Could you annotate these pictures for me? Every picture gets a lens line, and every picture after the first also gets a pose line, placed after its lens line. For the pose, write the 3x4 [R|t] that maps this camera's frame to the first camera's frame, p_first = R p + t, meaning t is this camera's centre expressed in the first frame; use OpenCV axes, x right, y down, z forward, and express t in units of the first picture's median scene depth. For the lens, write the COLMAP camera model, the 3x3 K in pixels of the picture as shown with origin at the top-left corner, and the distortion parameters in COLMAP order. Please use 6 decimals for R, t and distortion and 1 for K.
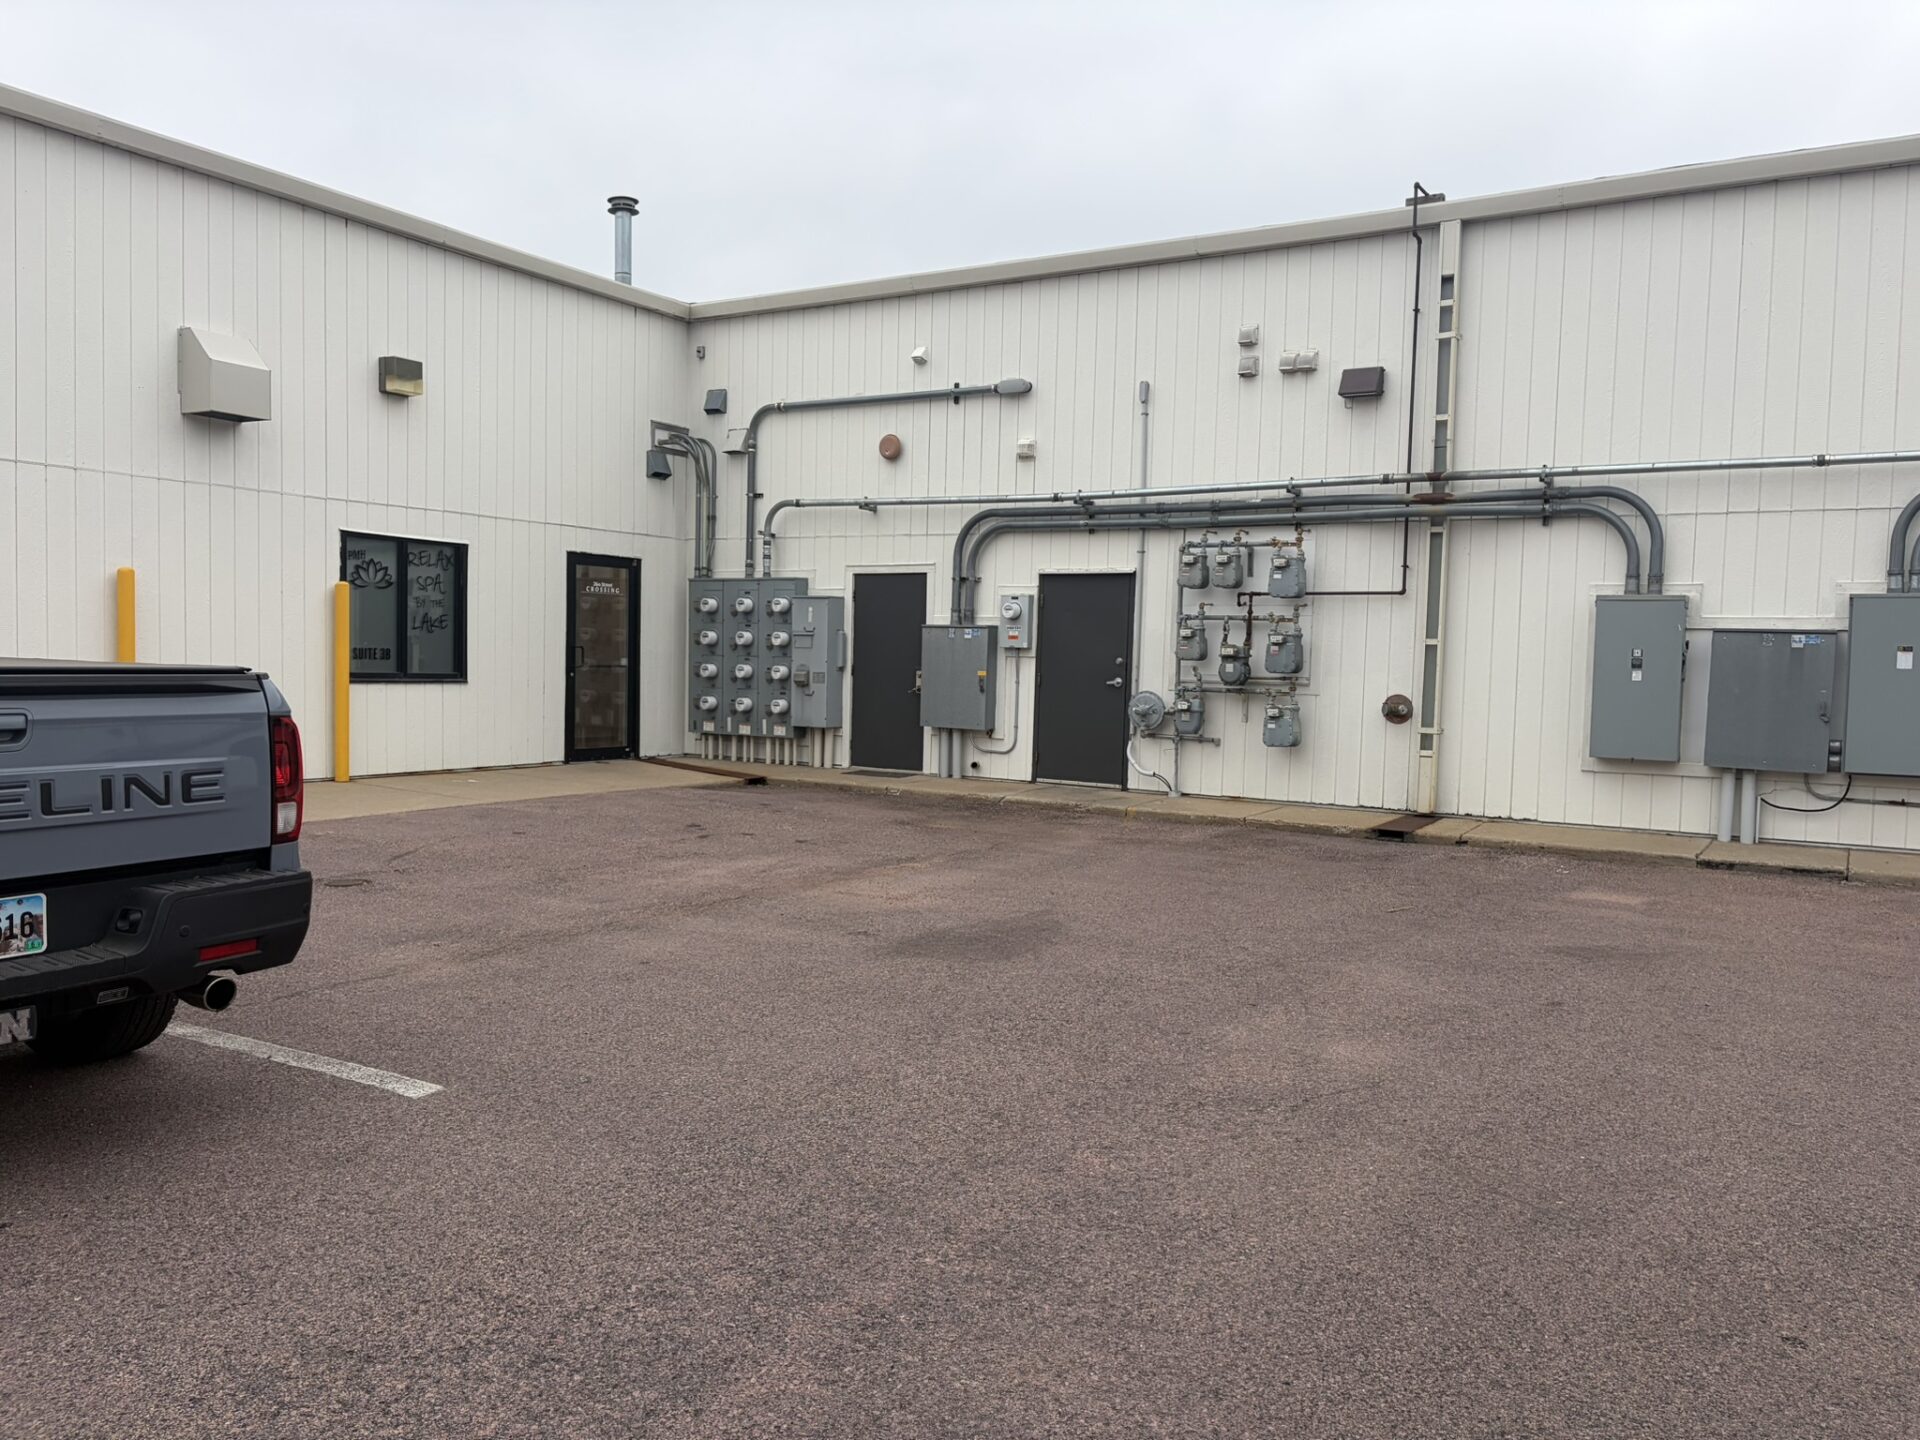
lens RADIAL K [[1450.4, 0, 969.6], [0, 1450.4, 734.1], [0, 0, 1]] dist [0.028435, -0.000135]
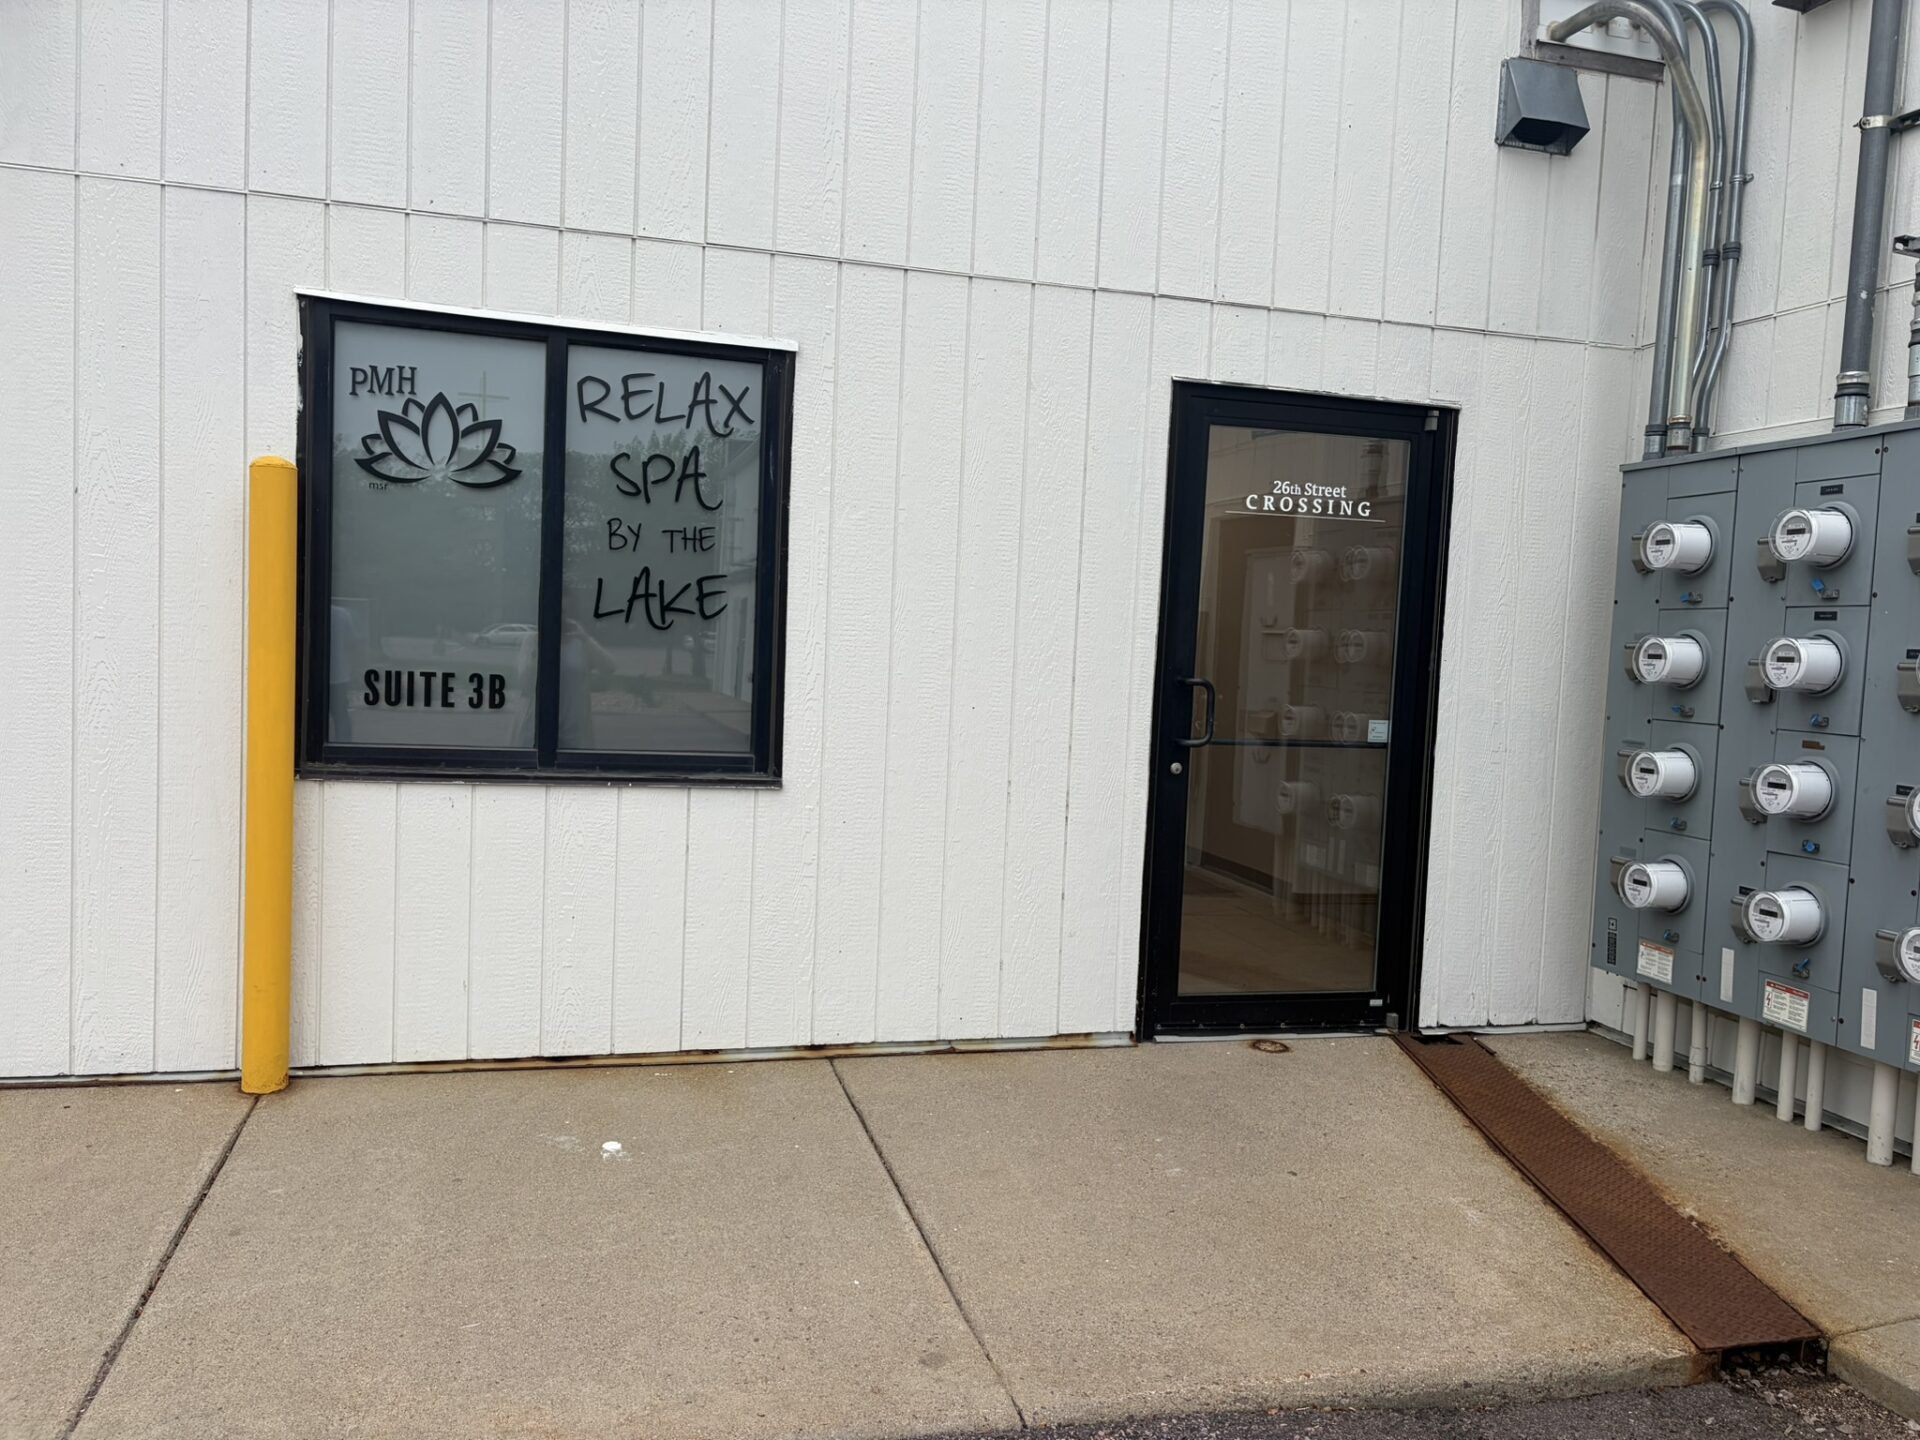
lens RADIAL K [[1450.4, 0, 969.6], [0, 1450.4, 734.1], [0, 0, 1]] dist [0.028435, -0.000135]
pose [[0.734752, 0.053101, -0.676254, -0.086353], [-0.062246, 0.998003, 0.010735, -0.046813], [0.675474, 0.034206, 0.736590, 0.701147]]
